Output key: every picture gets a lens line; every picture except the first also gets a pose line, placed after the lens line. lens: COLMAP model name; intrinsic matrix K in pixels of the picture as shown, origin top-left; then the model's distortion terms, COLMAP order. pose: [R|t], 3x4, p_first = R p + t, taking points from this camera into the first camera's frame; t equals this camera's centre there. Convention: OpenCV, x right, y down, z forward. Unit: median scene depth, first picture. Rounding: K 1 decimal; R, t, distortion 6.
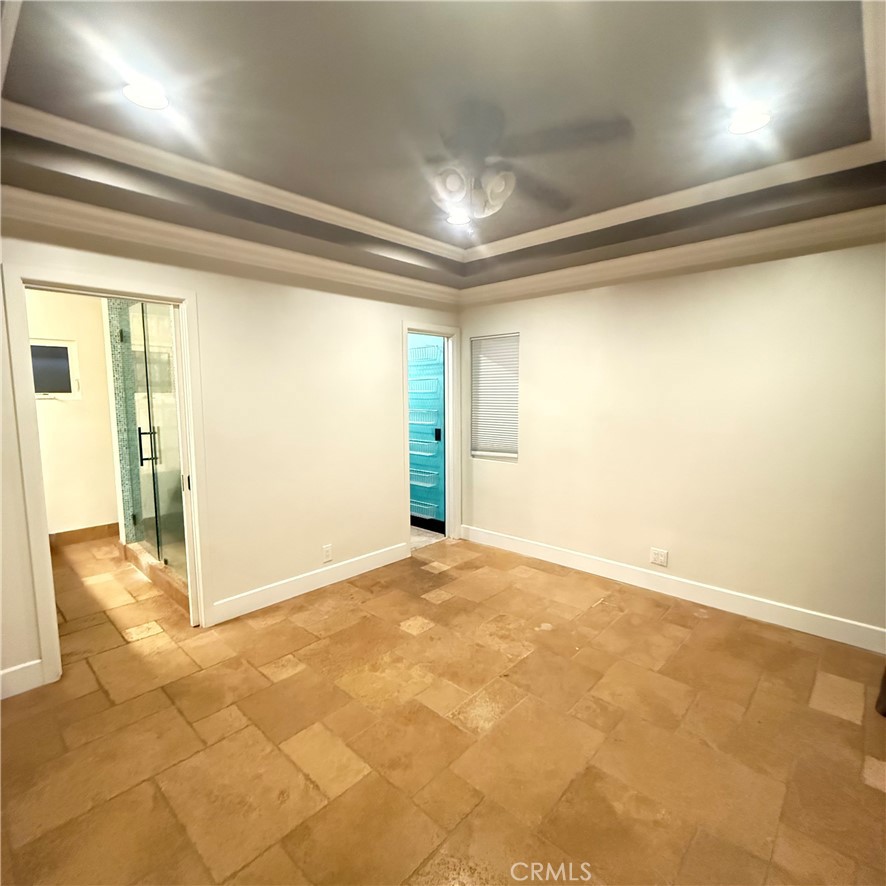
lens RADIAL K [[470.2, 0, 446.3], [0, 470.2, 441.9], [0, 0, 1]] dist [-0.004208, 0.001209]
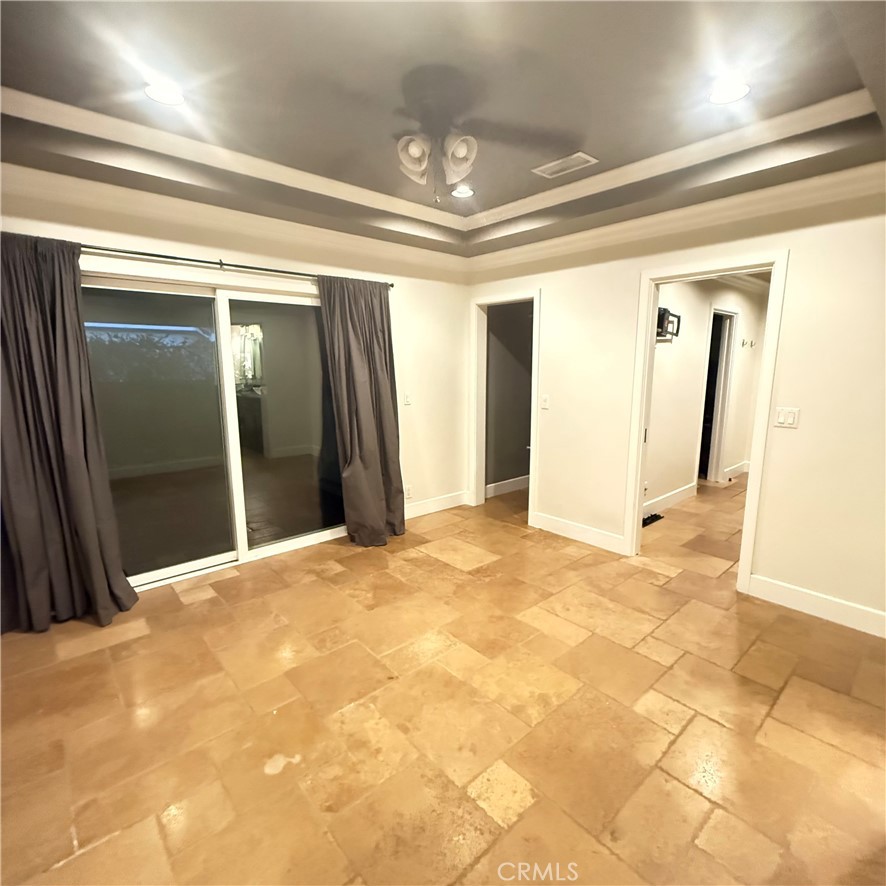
lens RADIAL K [[470.2, 0, 445.3], [0, 470.2, 442.9], [0, 0, 1]] dist [-0.004208, 0.001209]
pose [[-0.995277, -0.011870, 0.096351, -0.052743], [0.015103, 0.961482, 0.274453, -0.164315], [-0.095898, 0.274612, -0.956761, 1.590919]]
